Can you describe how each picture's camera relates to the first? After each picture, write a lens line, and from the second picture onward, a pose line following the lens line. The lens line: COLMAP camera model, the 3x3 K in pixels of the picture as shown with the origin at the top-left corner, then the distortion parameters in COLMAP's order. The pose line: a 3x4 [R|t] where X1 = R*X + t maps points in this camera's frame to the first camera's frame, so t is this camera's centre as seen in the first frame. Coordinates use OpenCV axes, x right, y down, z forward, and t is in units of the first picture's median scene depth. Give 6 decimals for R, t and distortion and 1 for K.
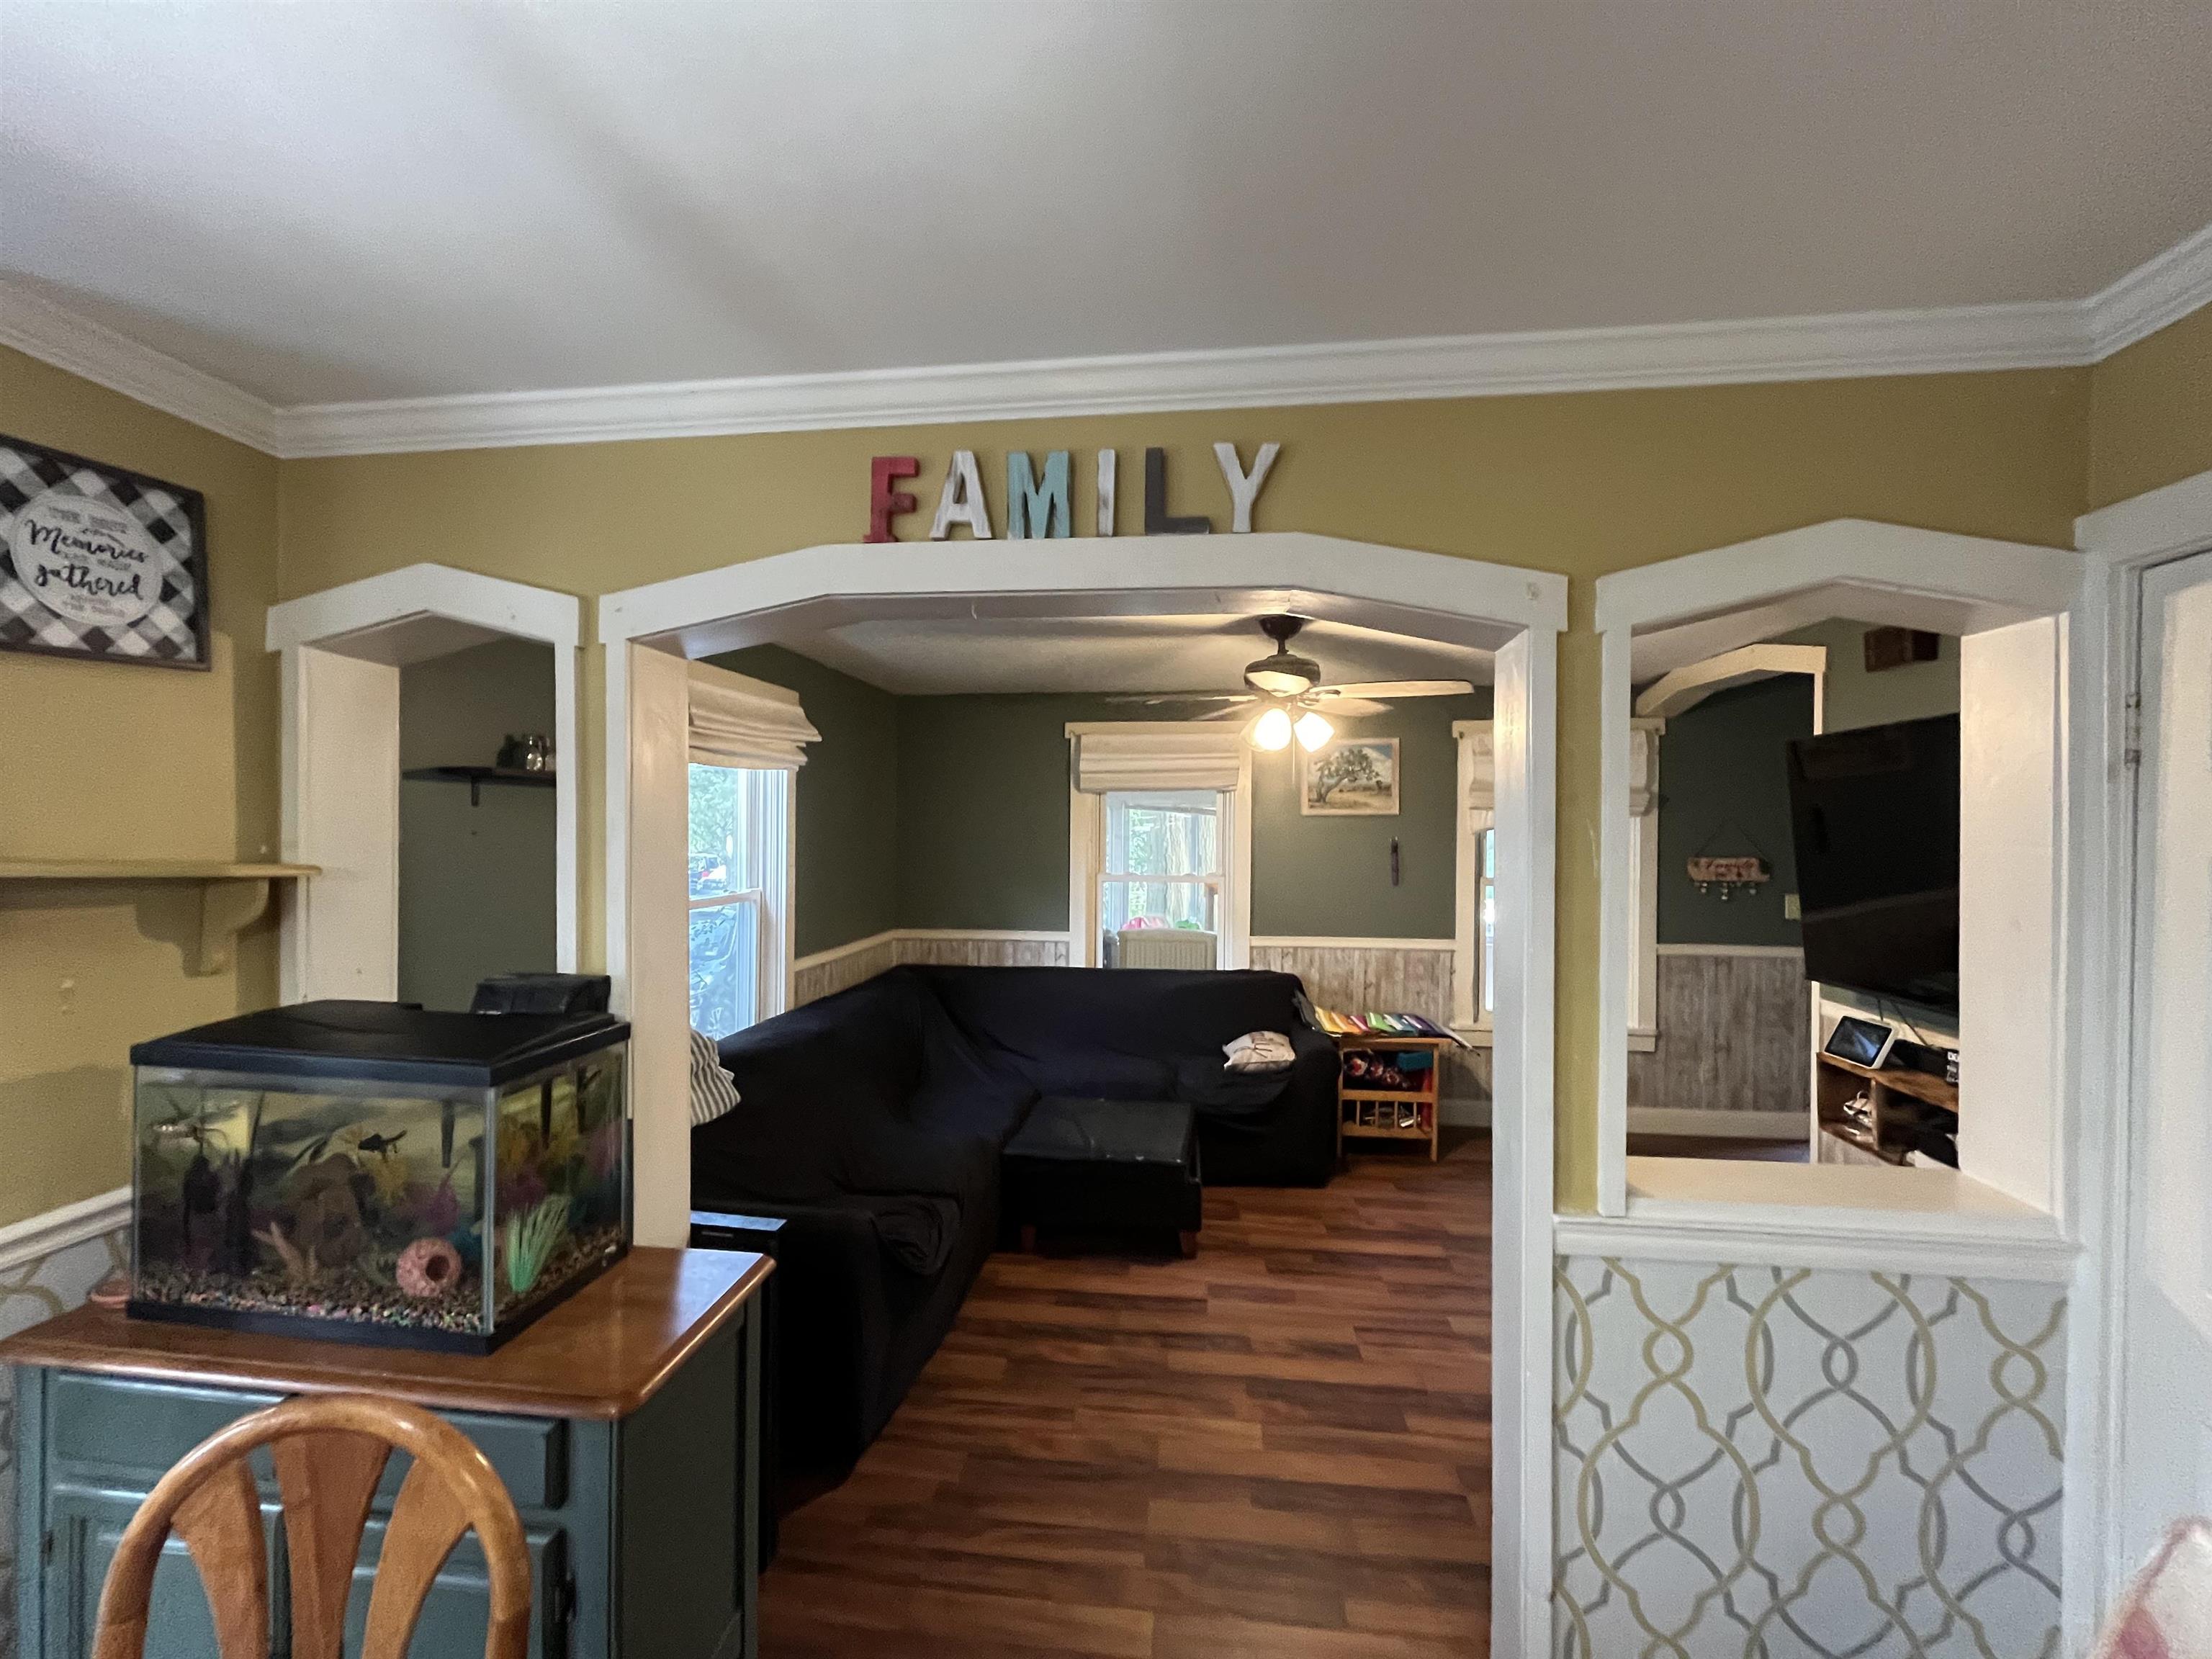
lens RADIAL K [[906.3, 0, 1106.0], [0, 906.3, 829.5], [0, 0, 1]] dist [-0.001507, -0.000321]
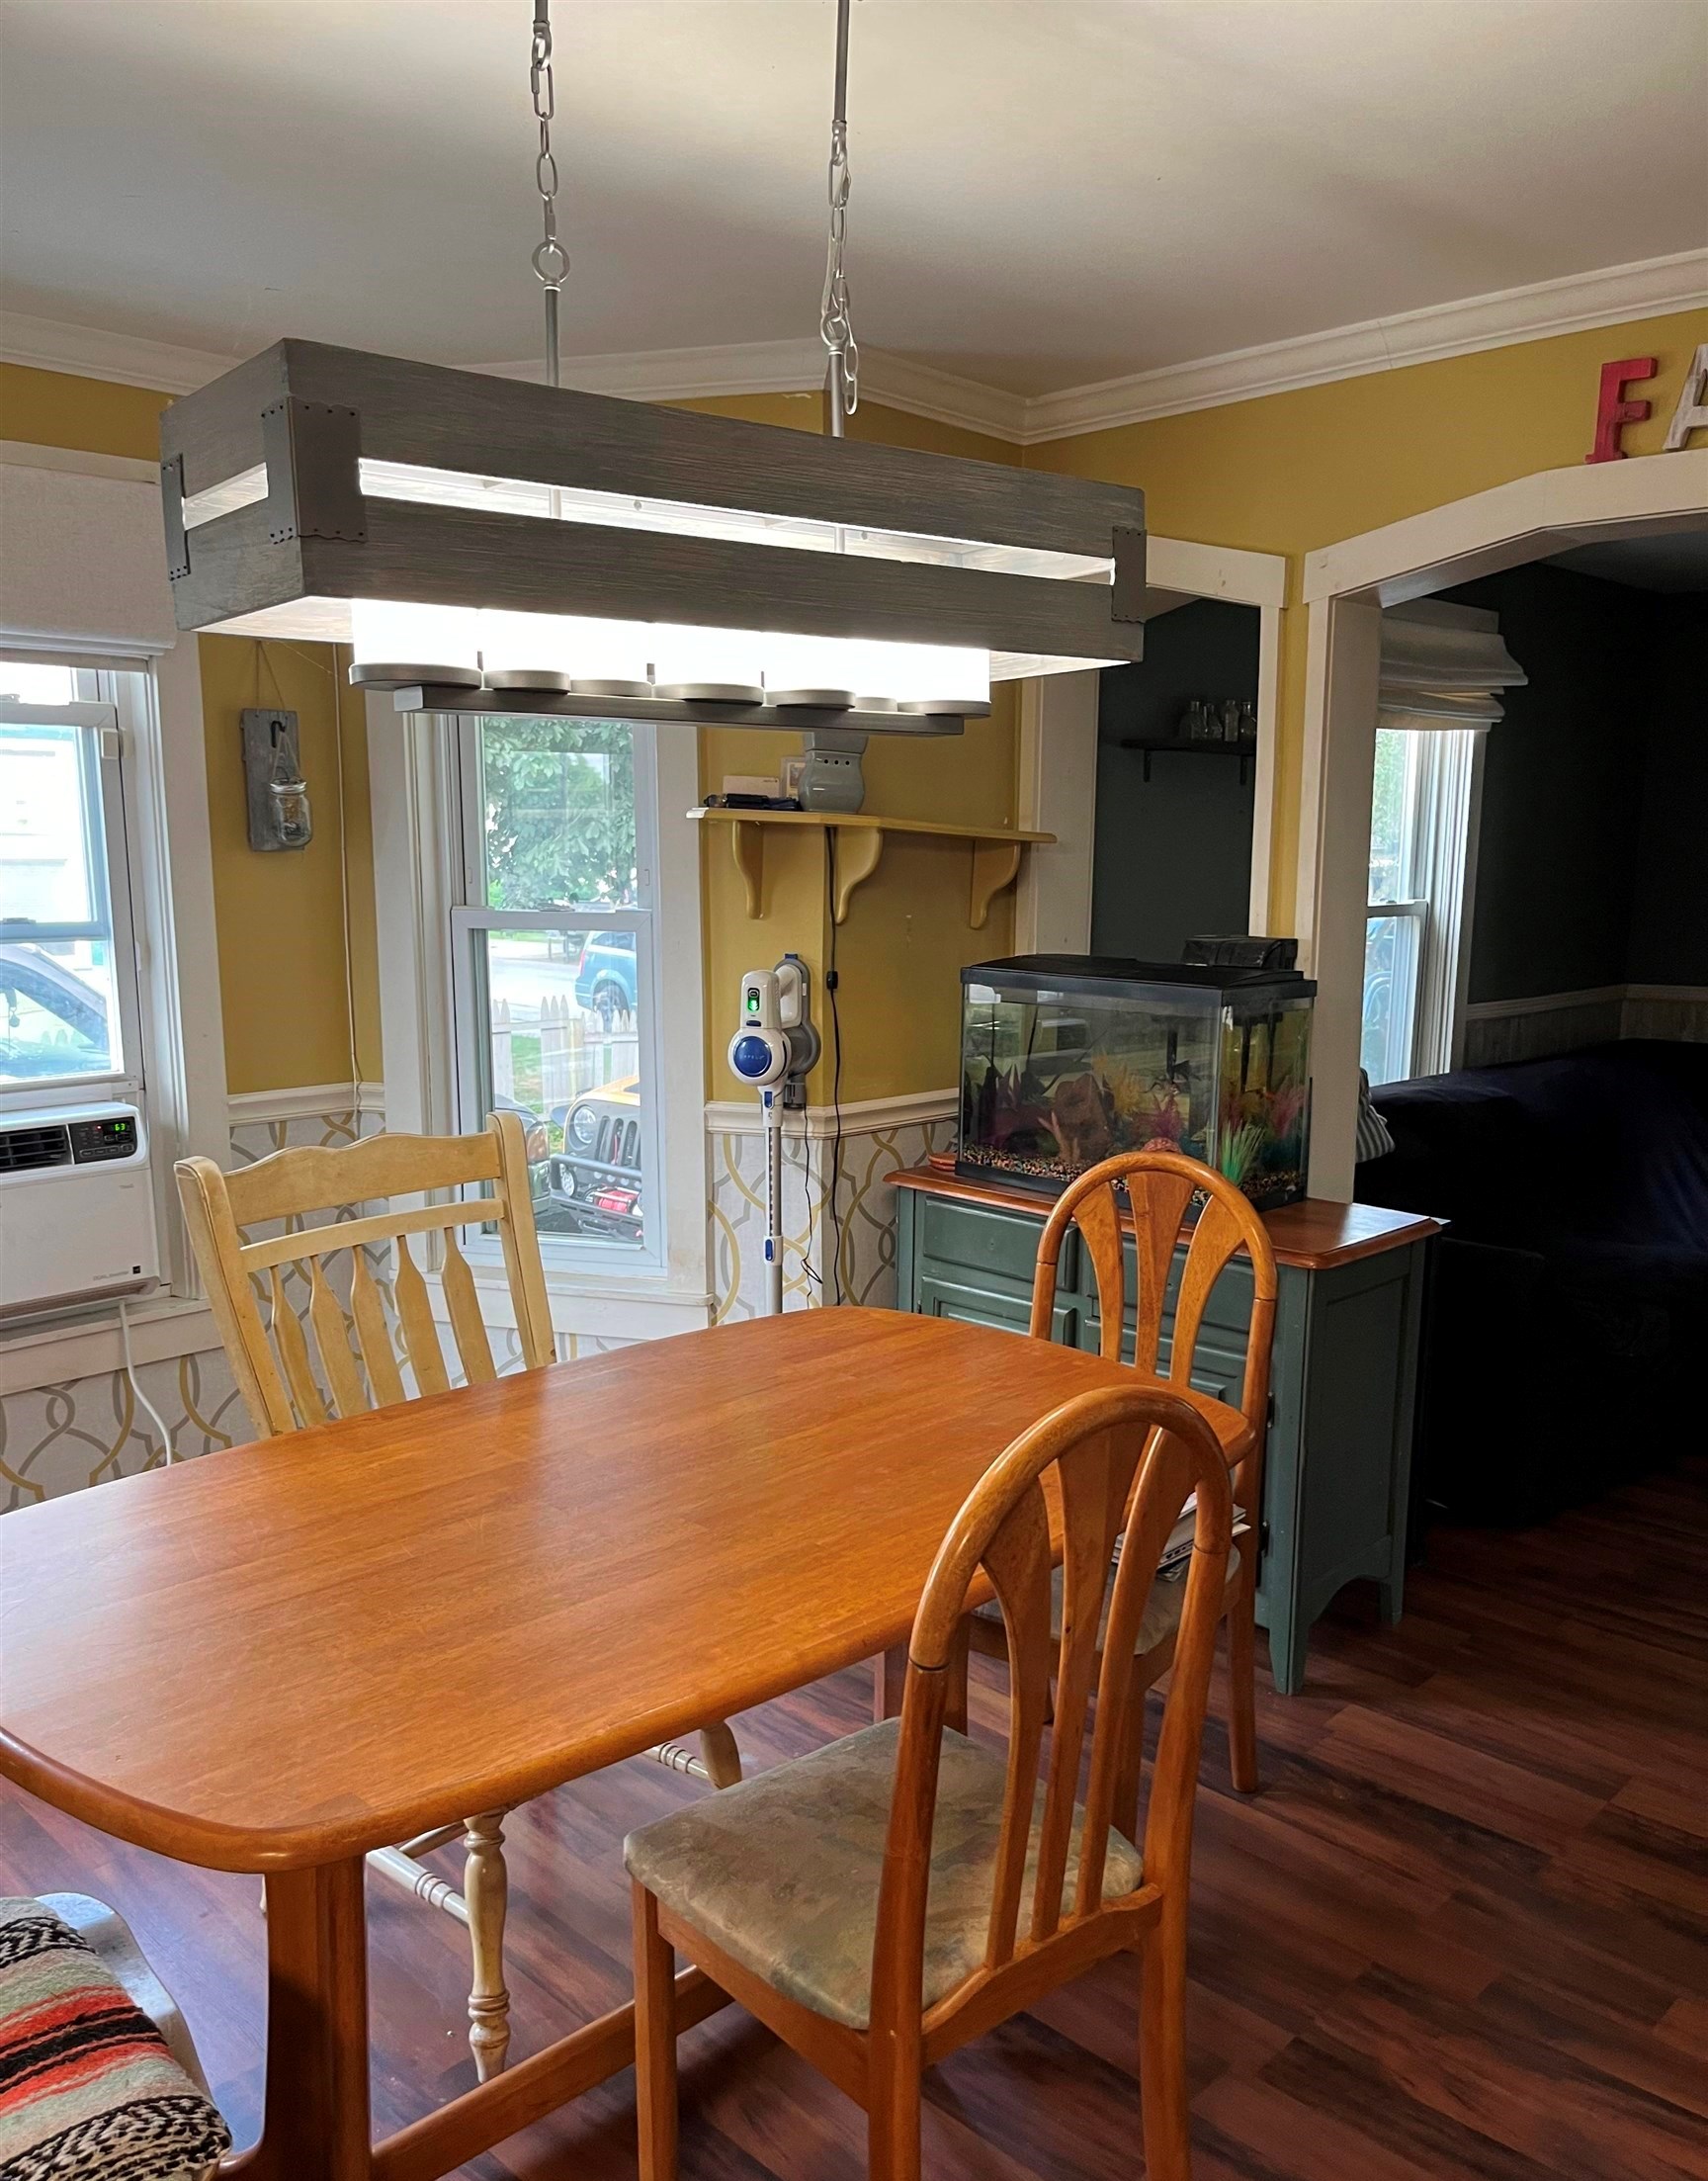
lens RADIAL K [[1725.4, 0, 848.8], [0, 1725.4, 1156.1], [0, 0, 1]] dist [0.077963, -0.137366]
pose [[0.783578, 0.107513, -0.611920, 0.150176], [-0.004786, 0.985929, 0.167096, 0.040445], [0.621275, -0.128004, 0.773067, -0.454834]]
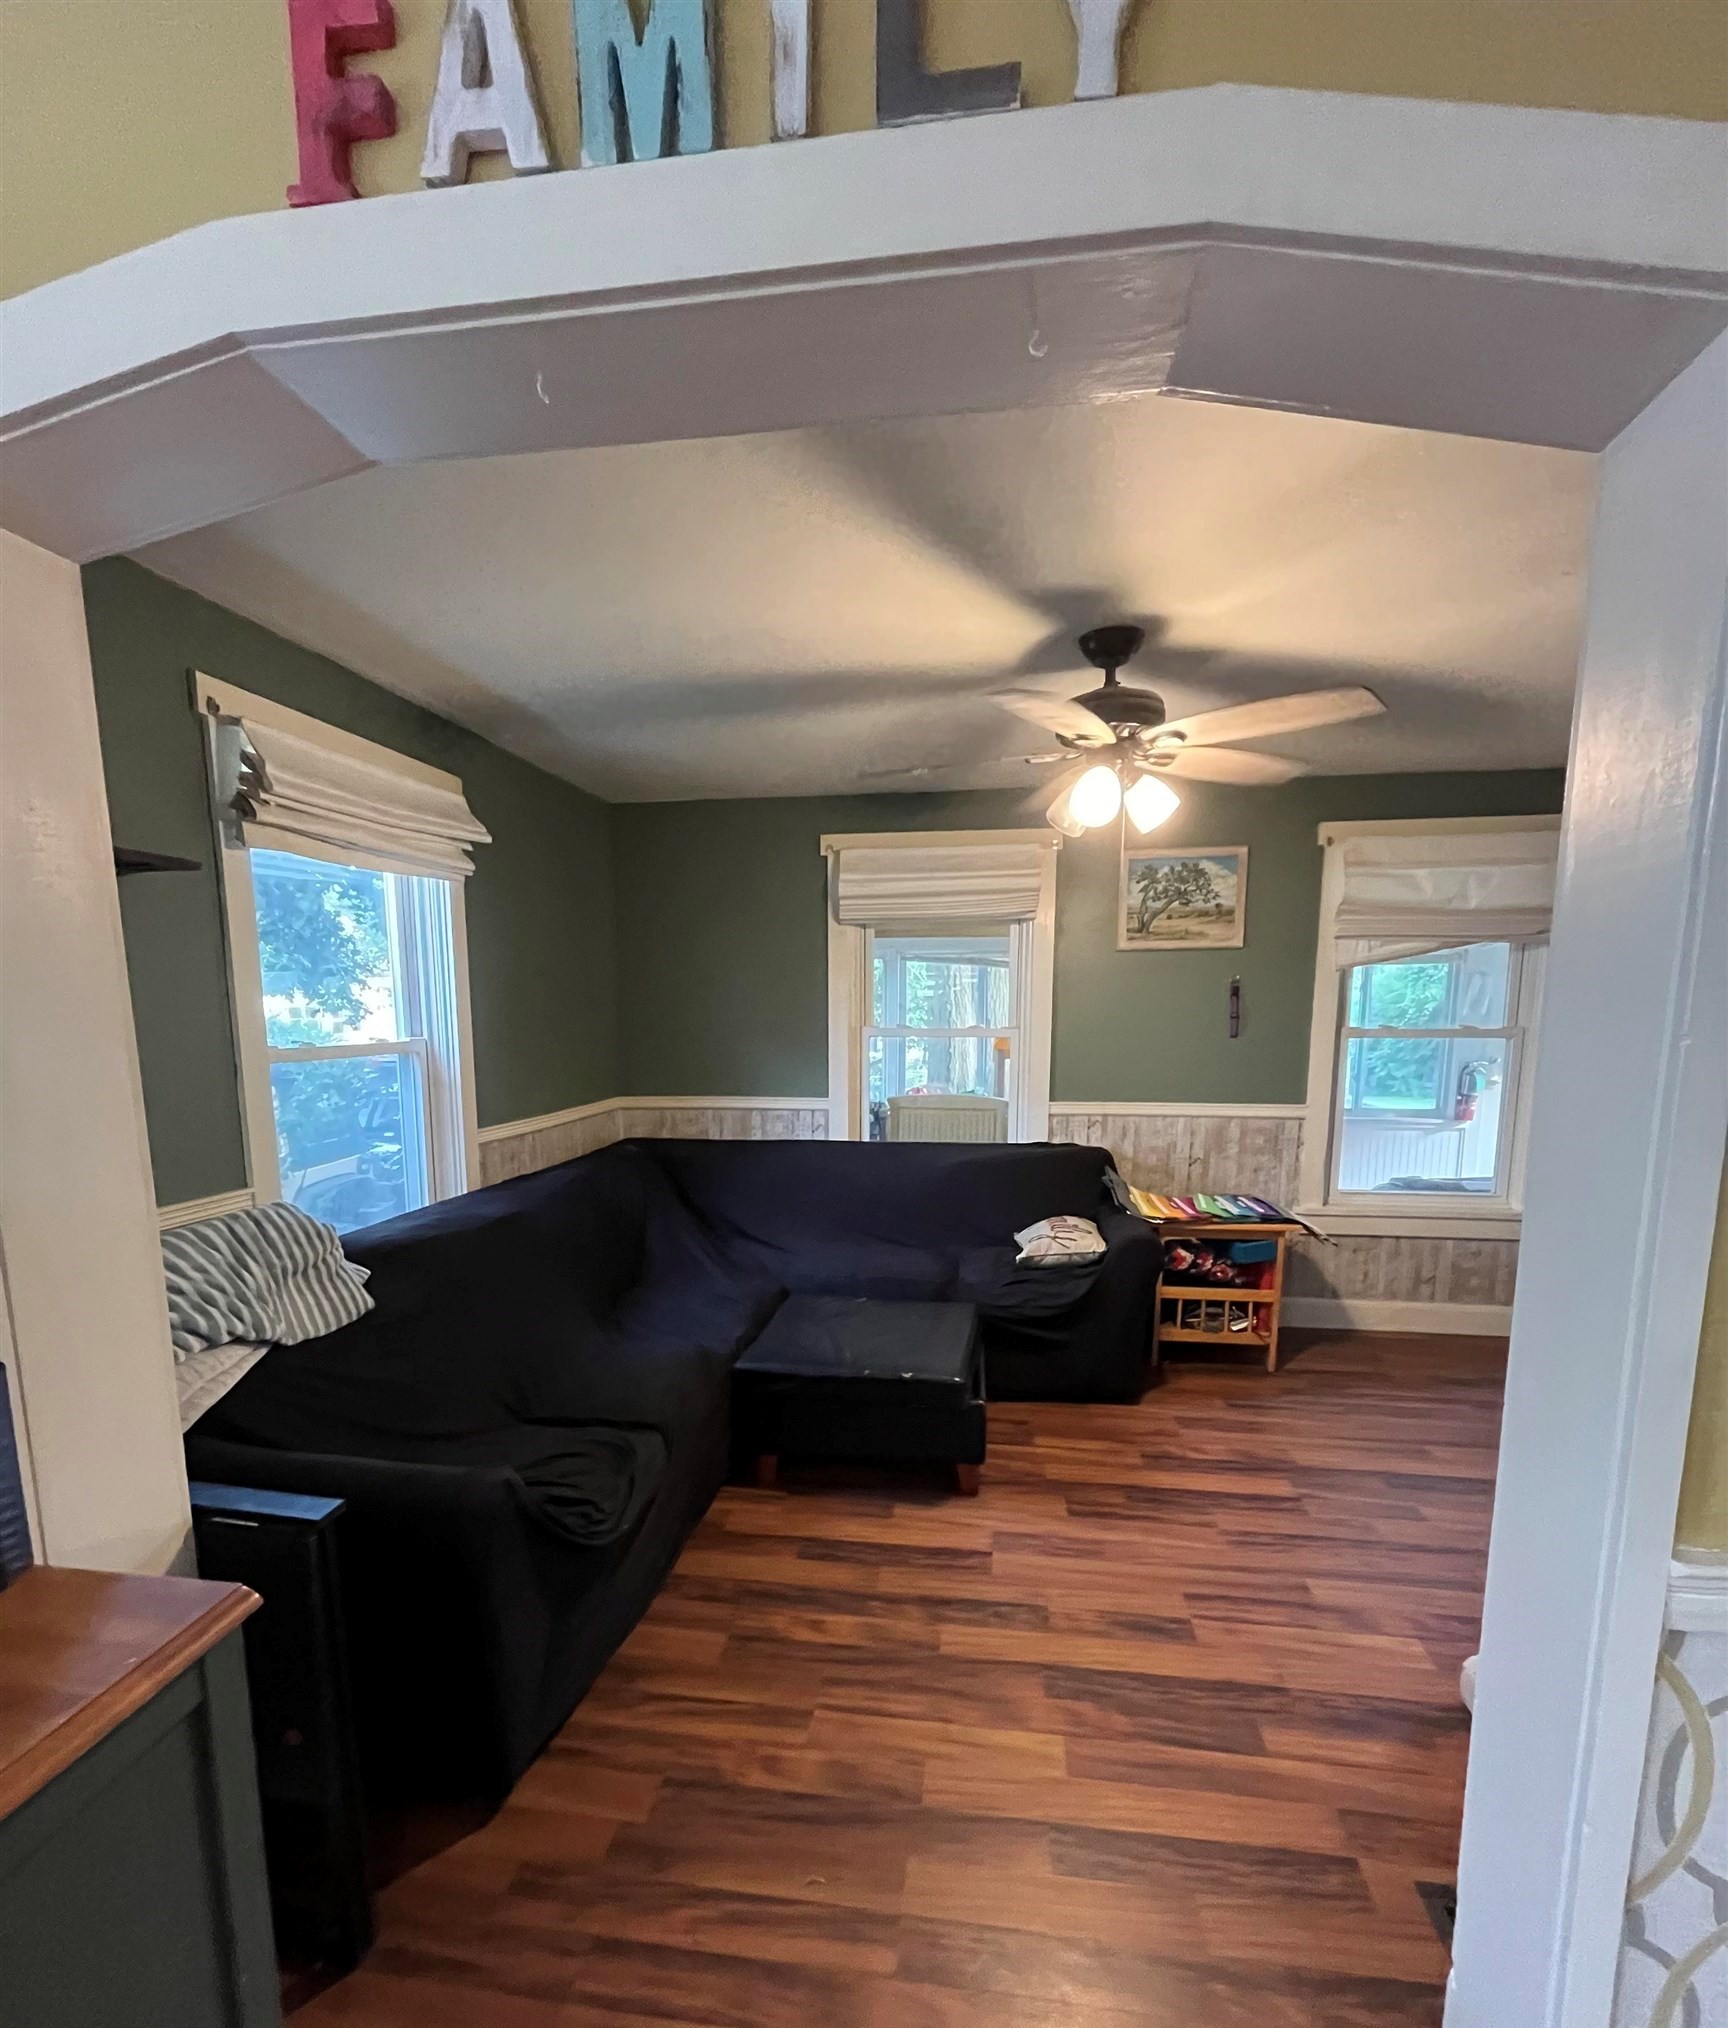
lens RADIAL K [[927.2, 0, 870.2], [0, 927.2, 1143.2], [0, 0, 1]] dist [0.000346, 0.000030]
pose [[0.999735, -0.002510, -0.022901, 0.023670], [0.005657, 0.990357, 0.138427, 0.053067], [0.022332, -0.138520, 0.990108, 0.230488]]
